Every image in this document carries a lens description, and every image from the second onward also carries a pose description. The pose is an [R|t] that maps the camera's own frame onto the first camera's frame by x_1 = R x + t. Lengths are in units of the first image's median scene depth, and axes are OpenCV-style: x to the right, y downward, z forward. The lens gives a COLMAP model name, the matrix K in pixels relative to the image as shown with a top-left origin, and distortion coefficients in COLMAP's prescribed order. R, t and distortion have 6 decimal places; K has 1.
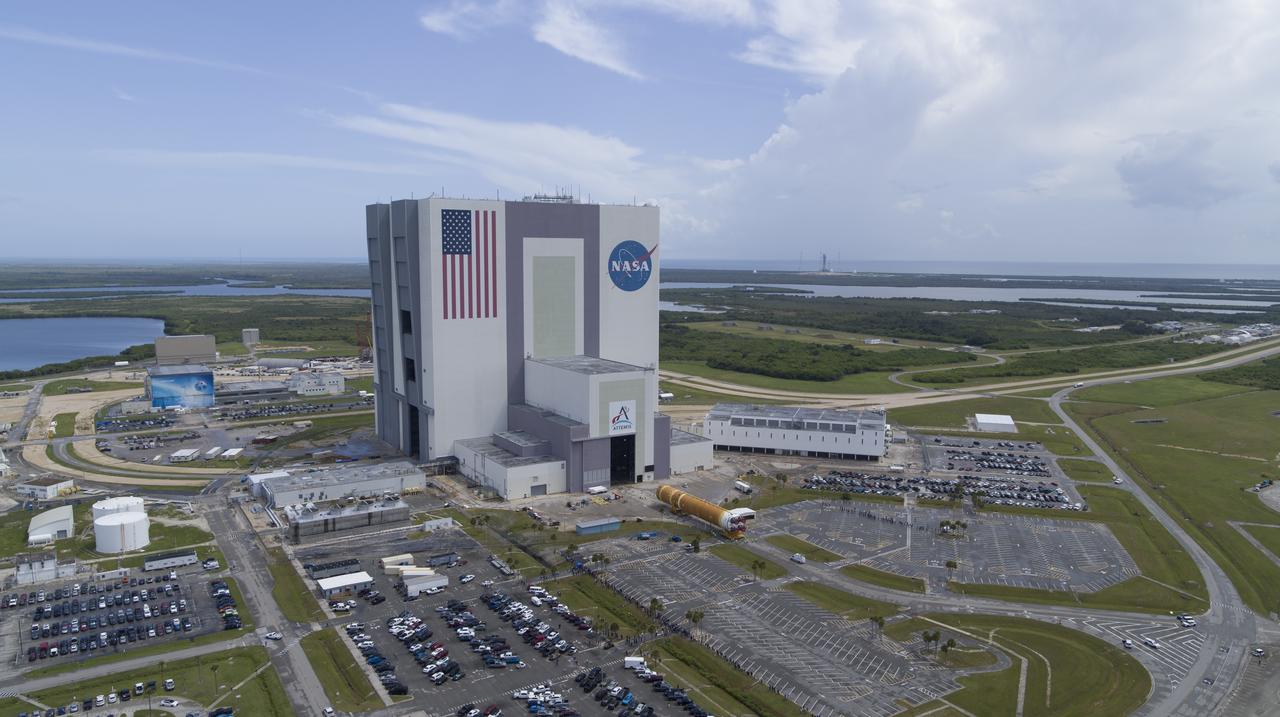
lens RADIAL K [[877.7, 0, 644.5], [0, 877.7, 356.6], [0, 0, 1]] dist [-0.000596, -0.001792]
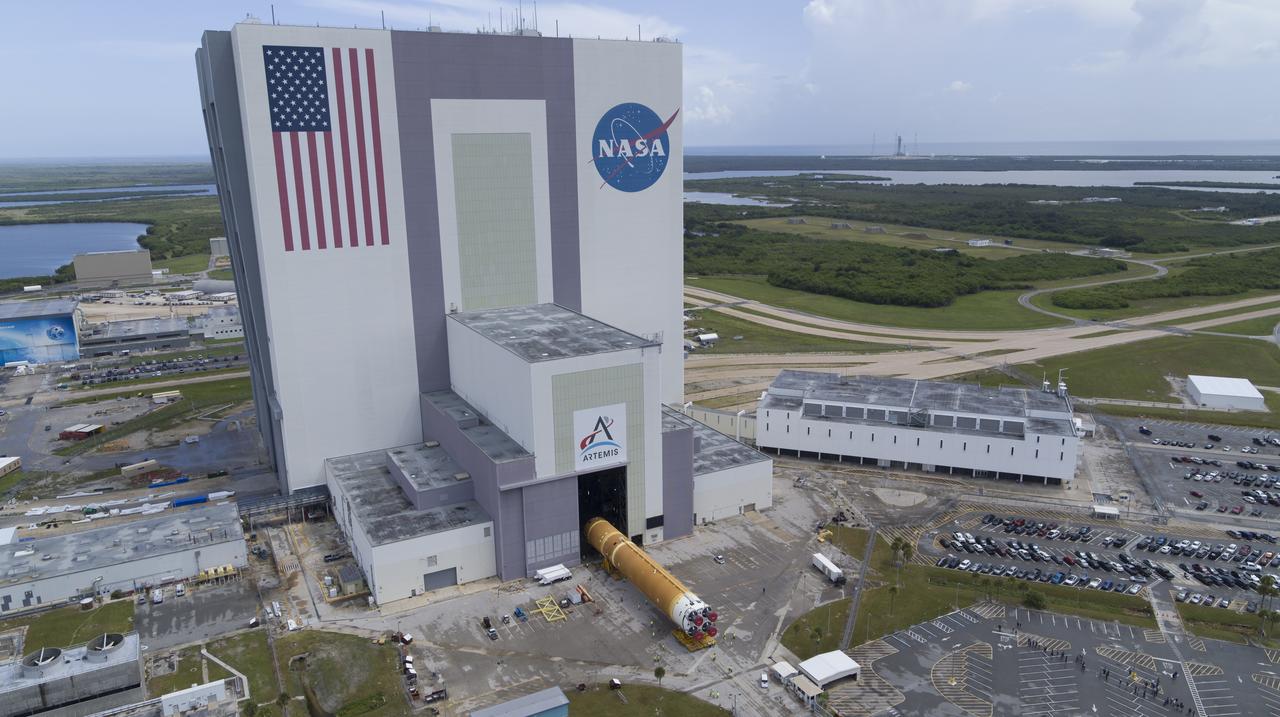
lens RADIAL K [[877.7, 0, 644.7], [0, 877.7, 359.2], [0, 0, 1]] dist [-0.000596, -0.001792]
pose [[0.997432, -0.003136, -0.071555, 0.037378], [0.012144, 0.991981, 0.125802, -0.041411], [0.070586, -0.126348, 0.989471, 0.450024]]
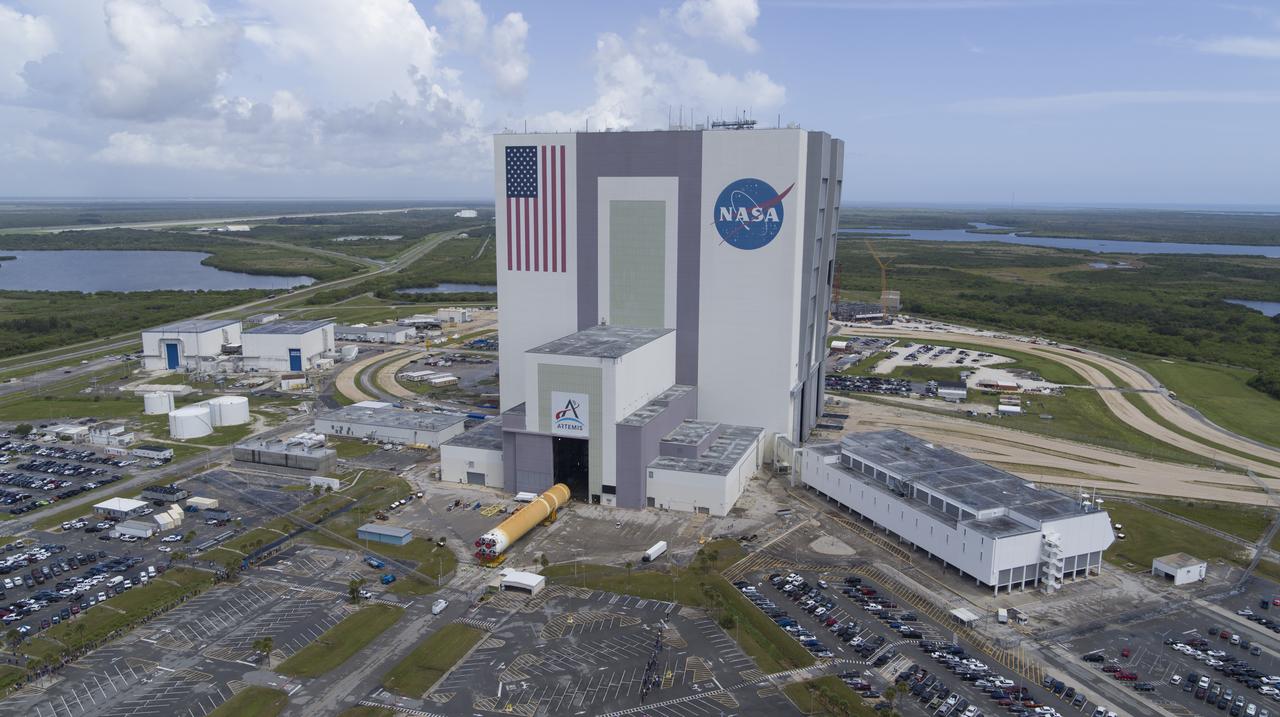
lens RADIAL K [[877.7, 0, 645.8], [0, 877.7, 357.7], [0, 0, 1]] dist [-0.000596, -0.001792]
pose [[0.623332, 0.141403, -0.769066, 0.555279], [-0.093582, 0.989935, 0.106164, -0.061584], [0.776338, 0.005795, 0.630291, 0.535080]]
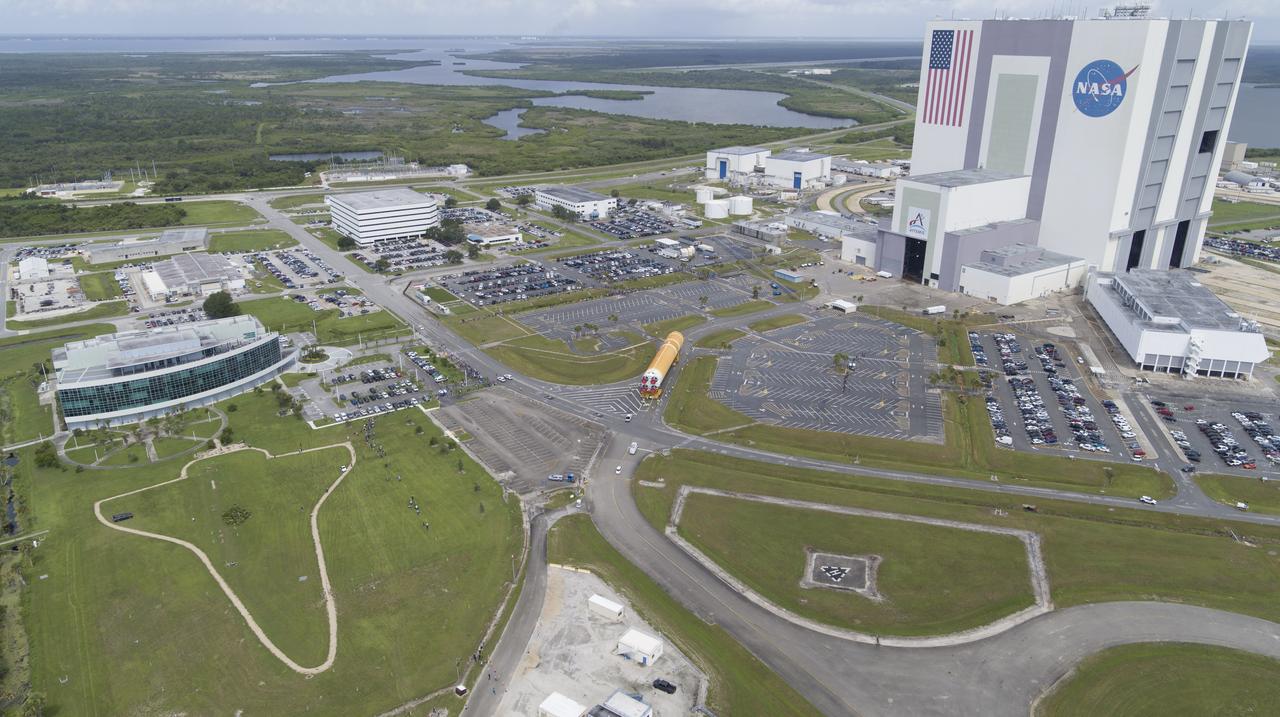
lens RADIAL K [[877.7, 0, 643.6], [0, 877.7, 360.9], [0, 0, 1]] dist [-0.000596, -0.001792]
pose [[0.032297, 0.347979, -0.936946, 1.030794], [-0.121991, 0.931798, 0.341862, -0.103759], [0.992006, 0.103258, 0.072544, 0.542172]]
